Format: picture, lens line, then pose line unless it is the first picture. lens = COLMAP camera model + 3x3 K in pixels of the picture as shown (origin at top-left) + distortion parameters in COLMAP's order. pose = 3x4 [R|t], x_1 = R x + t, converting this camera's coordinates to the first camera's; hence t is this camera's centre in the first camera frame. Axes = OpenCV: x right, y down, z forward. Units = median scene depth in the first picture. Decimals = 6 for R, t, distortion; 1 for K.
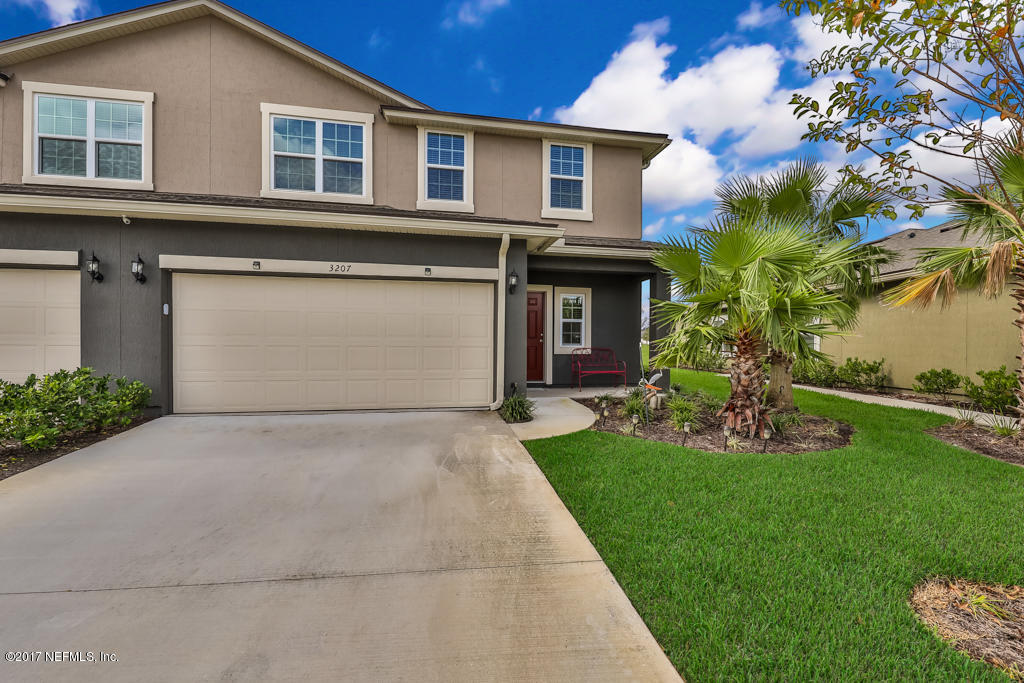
lens RADIAL K [[418.5, 0, 512.1], [0, 418.5, 345.5], [0, 0, 1]] dist [-0.002754, -0.001399]
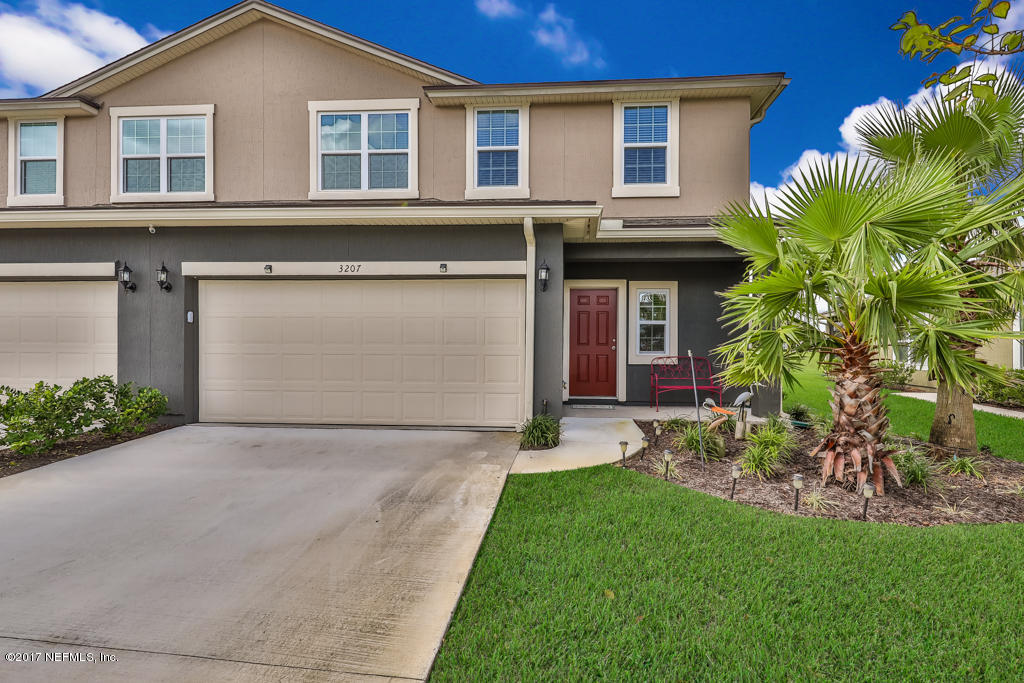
lens RADIAL K [[467.9, 0, 512.3], [0, 467.9, 349.6], [0, 0, 1]] dist [0.009312, -0.001474]
pose [[0.967890, -0.000825, -0.251375, 0.178622], [-0.000902, 0.999977, -0.006755, -0.001980], [0.251374, 0.006765, 0.967866, 0.102305]]
